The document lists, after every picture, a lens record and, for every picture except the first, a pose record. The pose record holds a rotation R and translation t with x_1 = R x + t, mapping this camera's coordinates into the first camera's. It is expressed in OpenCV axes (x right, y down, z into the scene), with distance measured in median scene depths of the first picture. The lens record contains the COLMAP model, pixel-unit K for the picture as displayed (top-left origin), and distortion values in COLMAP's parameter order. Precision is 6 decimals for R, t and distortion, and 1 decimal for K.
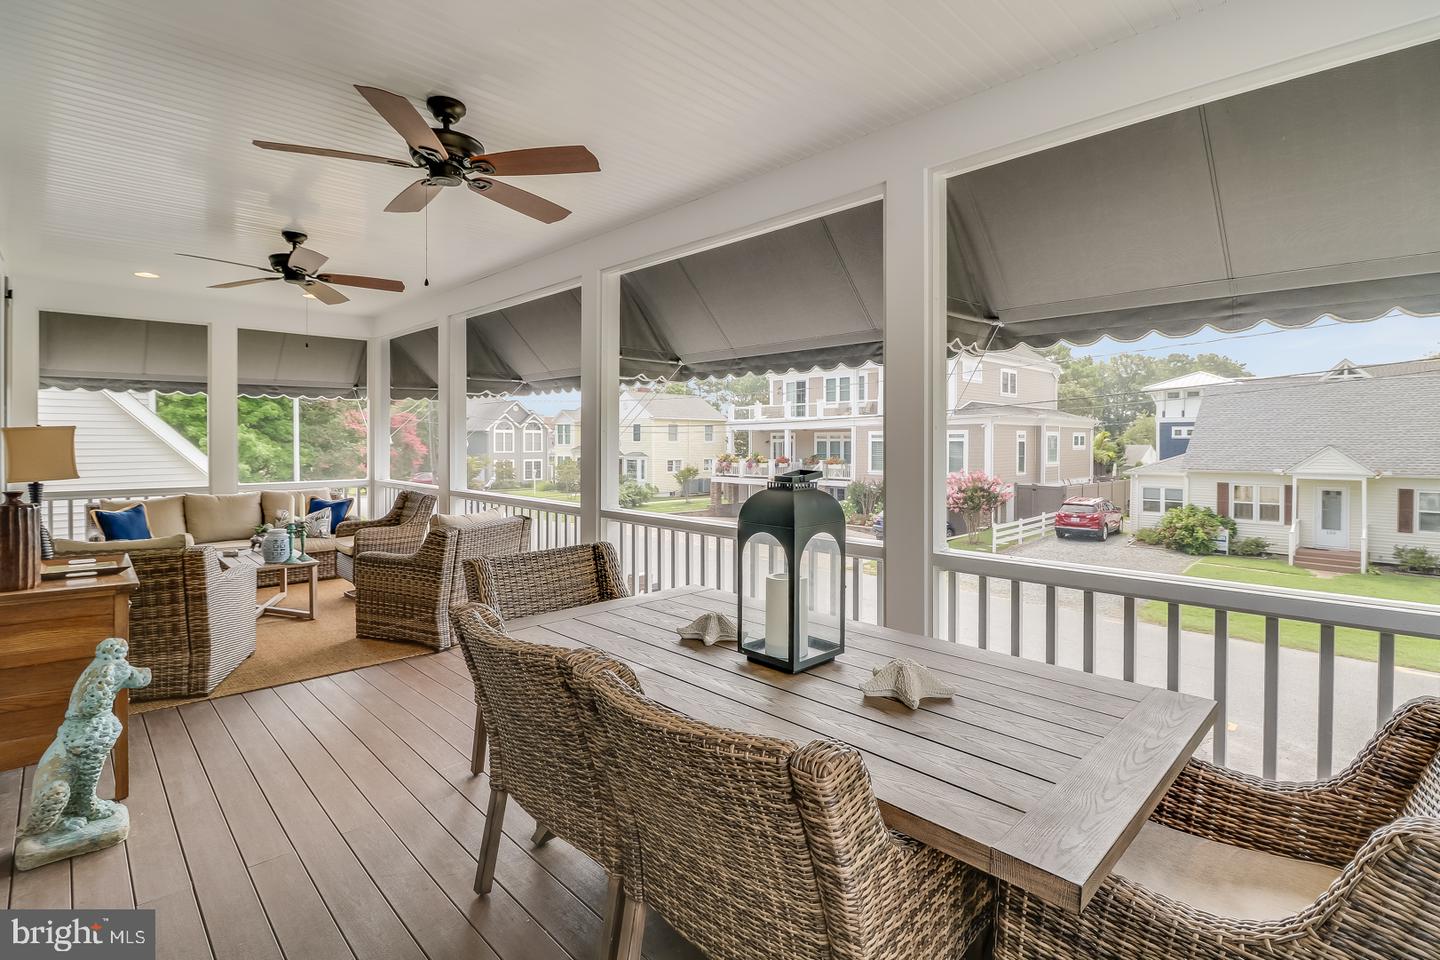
lens RADIAL K [[680.3, 0, 727.5], [0, 680.3, 435.8], [0, 0, 1]] dist [-0.016500, -0.000523]
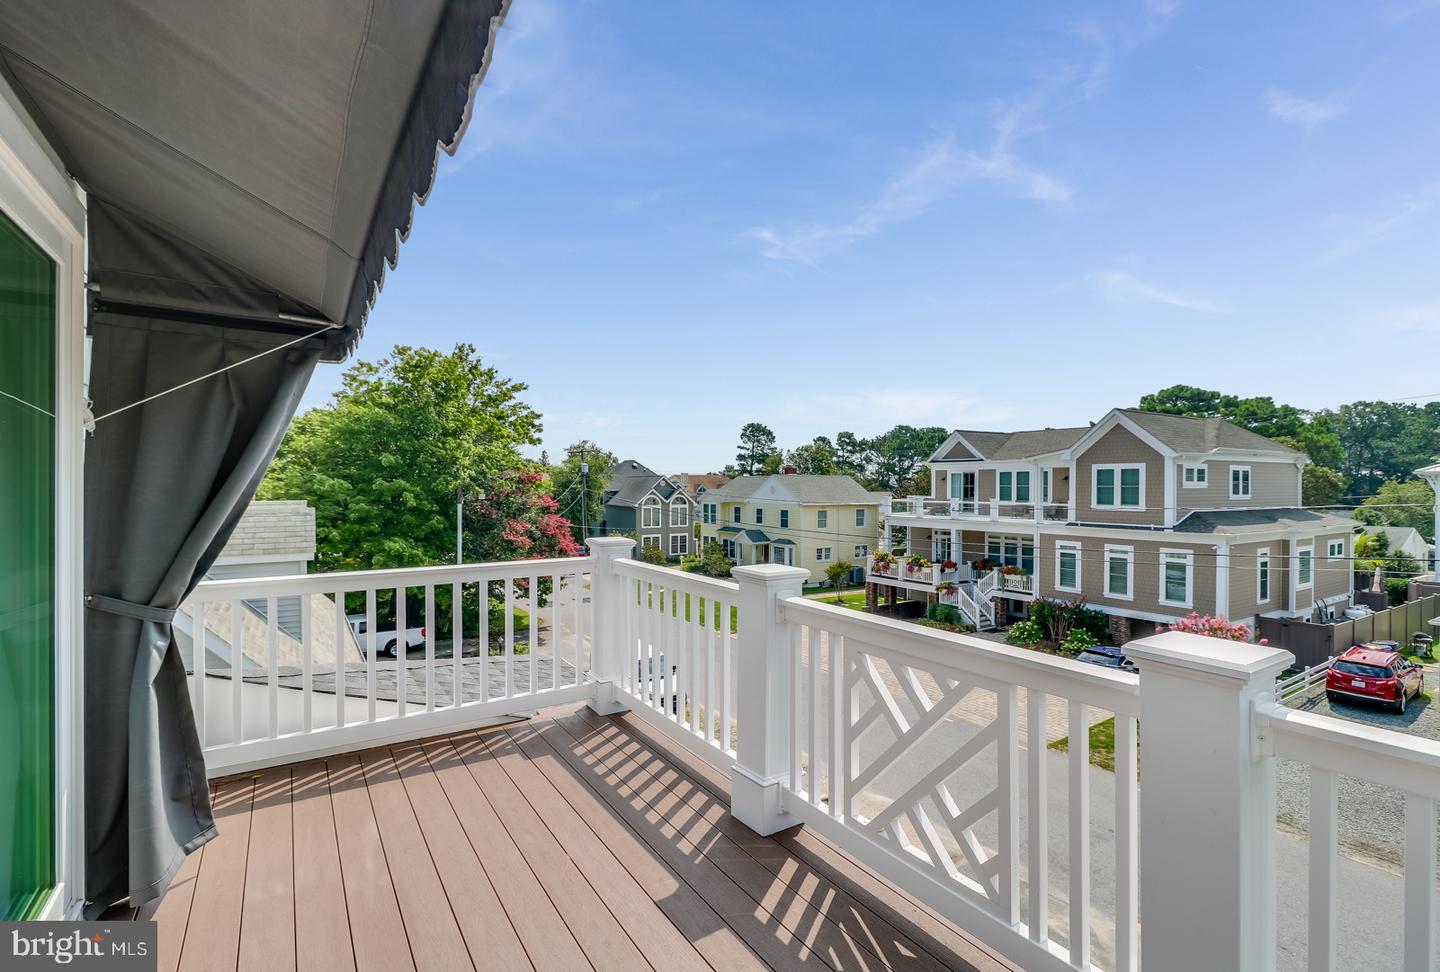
lens RADIAL K [[673.7, 0, 720.0], [0, 673.7, 486.0], [0, 0, 1]] dist [-0.016144, 0.000082]
pose [[0.976467, -0.008588, -0.215495, -0.021502], [0.010091, 0.999932, 0.005879, -0.075062], [0.215430, -0.007915, 0.976487, 0.070708]]
